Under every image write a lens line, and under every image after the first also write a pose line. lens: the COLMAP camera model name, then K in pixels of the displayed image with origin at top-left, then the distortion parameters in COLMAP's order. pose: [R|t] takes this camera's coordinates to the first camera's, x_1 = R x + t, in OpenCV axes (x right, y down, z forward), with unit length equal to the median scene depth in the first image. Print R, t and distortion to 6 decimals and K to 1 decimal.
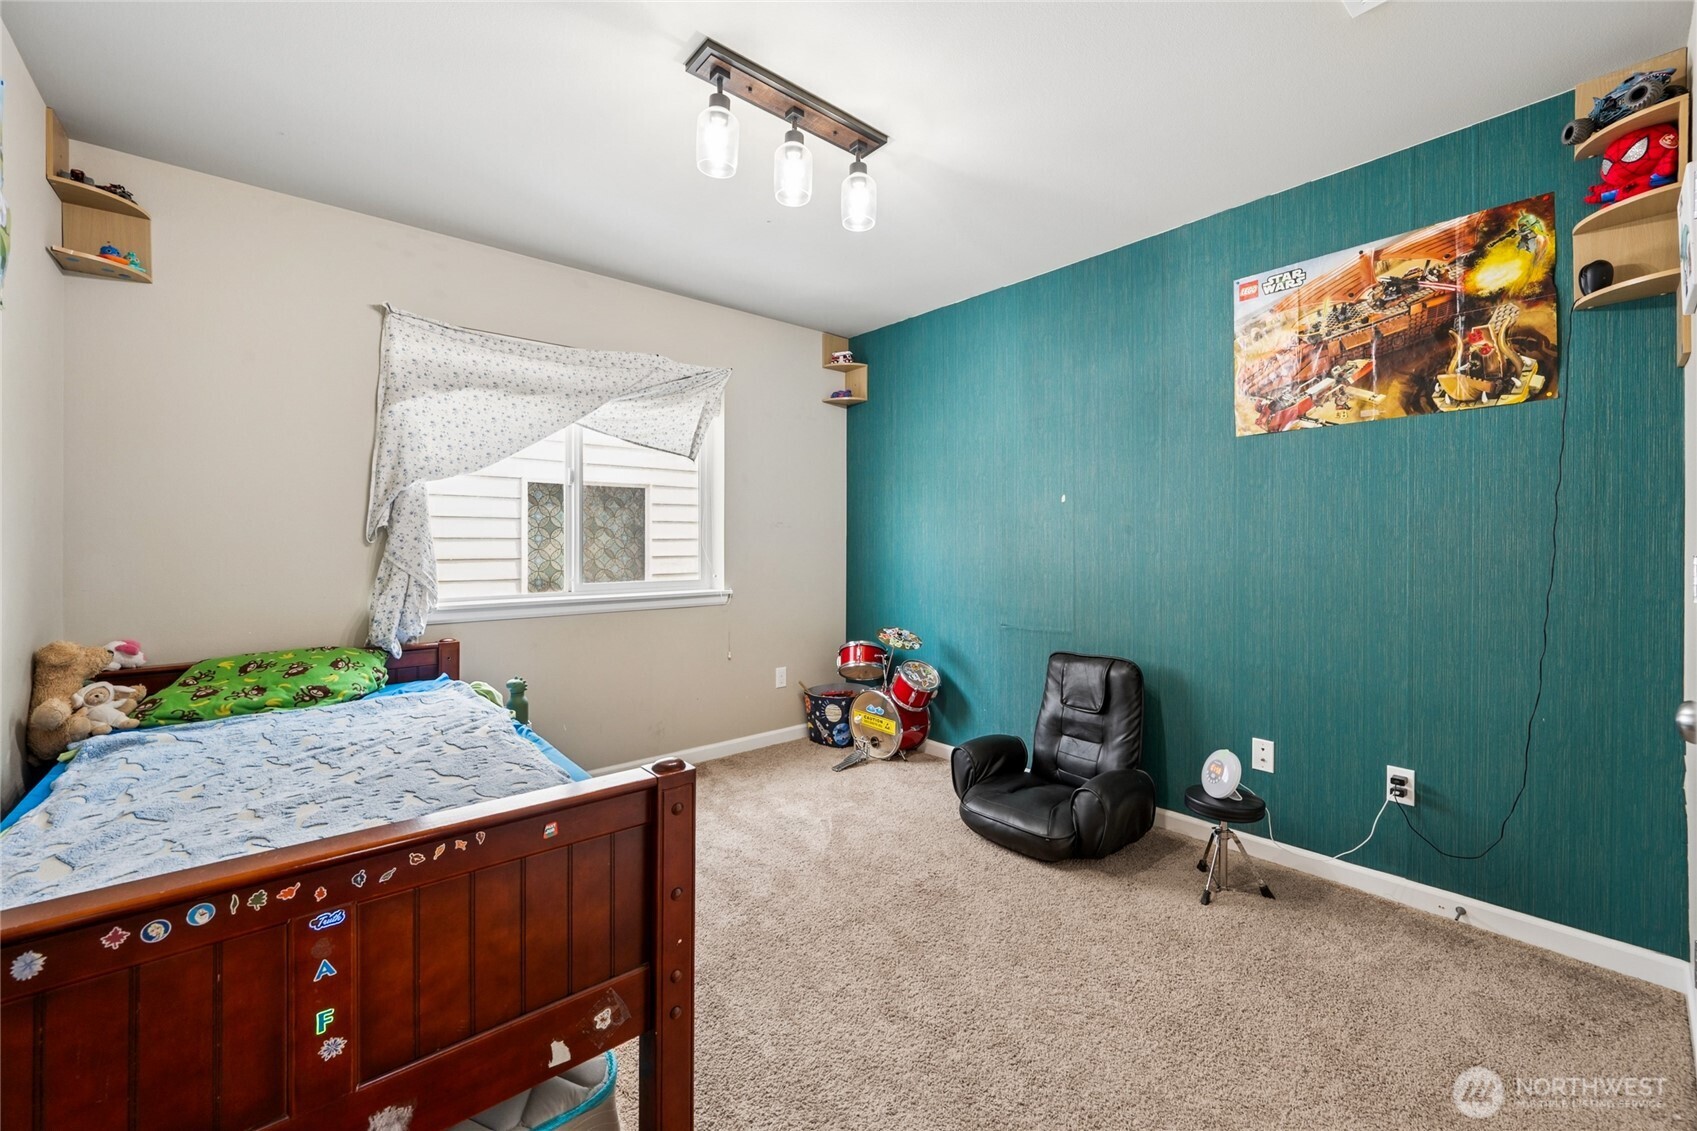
lens RADIAL K [[682.8, 0, 851.4], [0, 682.8, 560.3], [0, 0, 1]] dist [-0.003727, -0.000189]
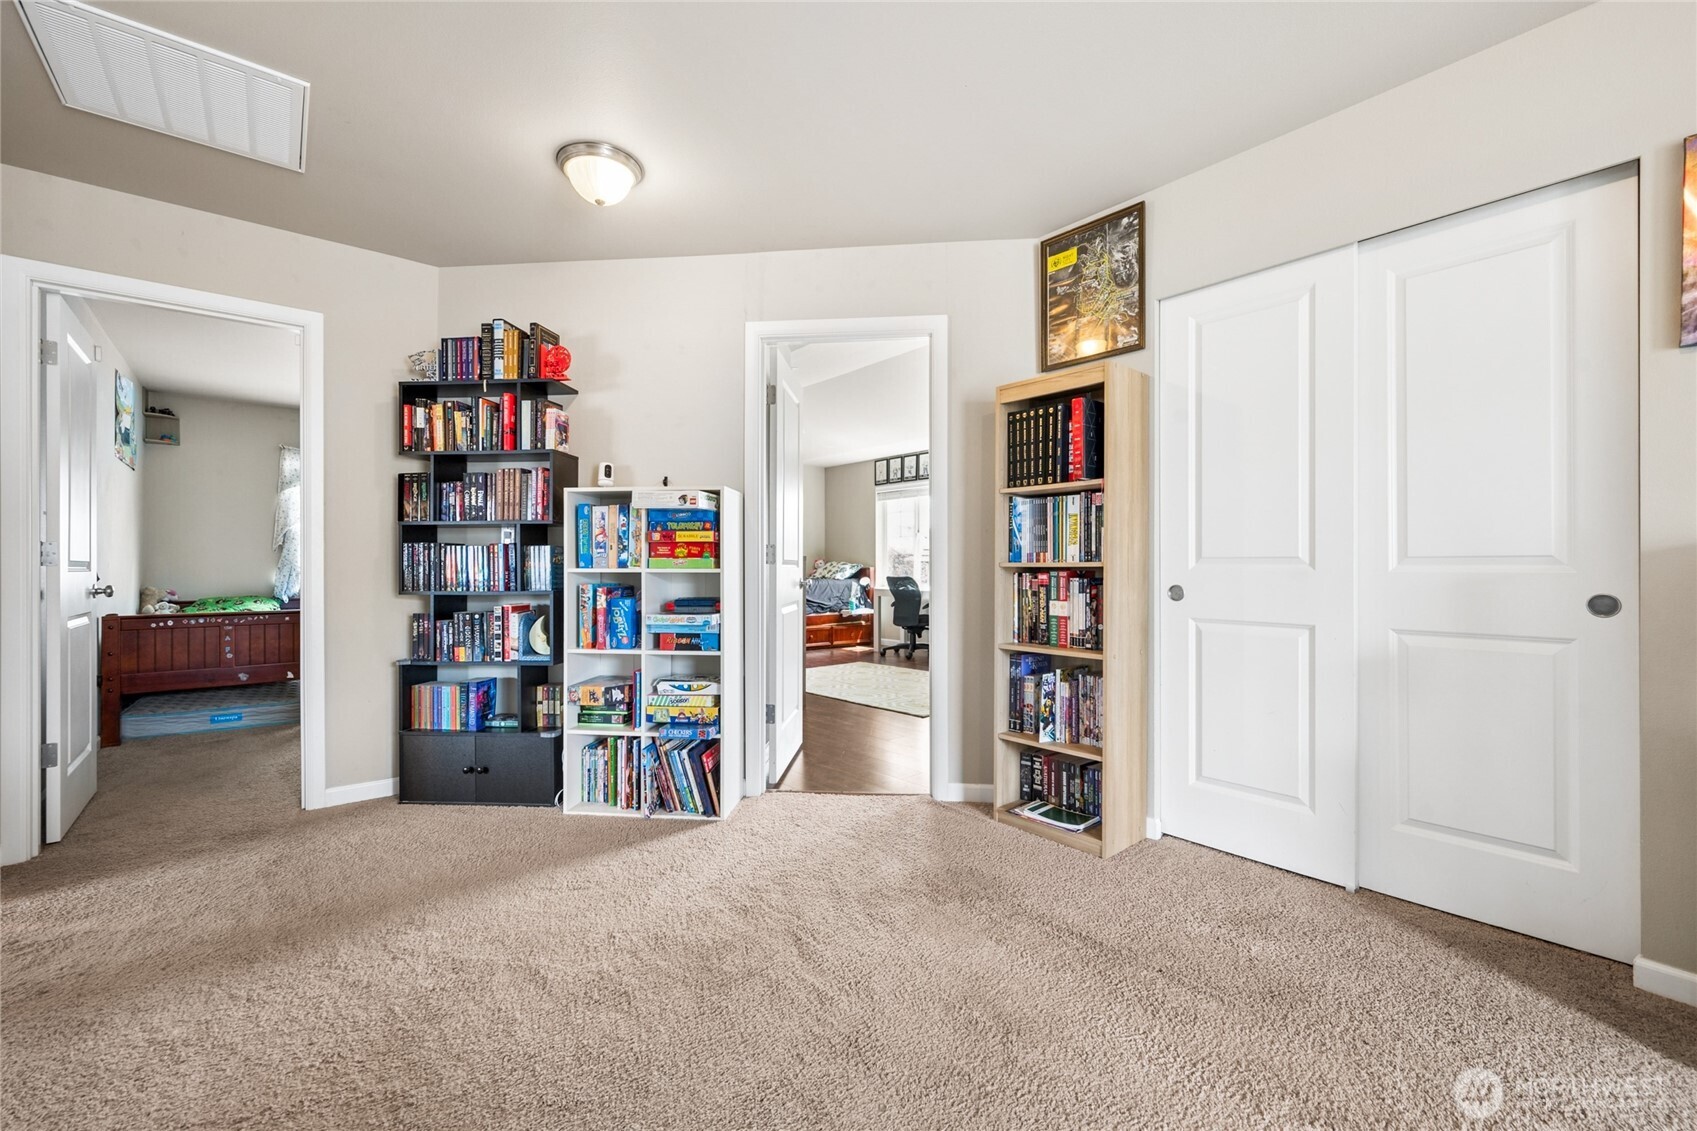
lens RADIAL K [[693.3, 0, 849.9], [0, 693.3, 560.0], [0, 0, 1]] dist [-0.001823, -0.000027]
pose [[0.999876, -0.014637, -0.005748, 1.522603], [0.014494, 0.999605, -0.024082, 0.104486], [0.006098, 0.023995, 0.999693, -1.610953]]
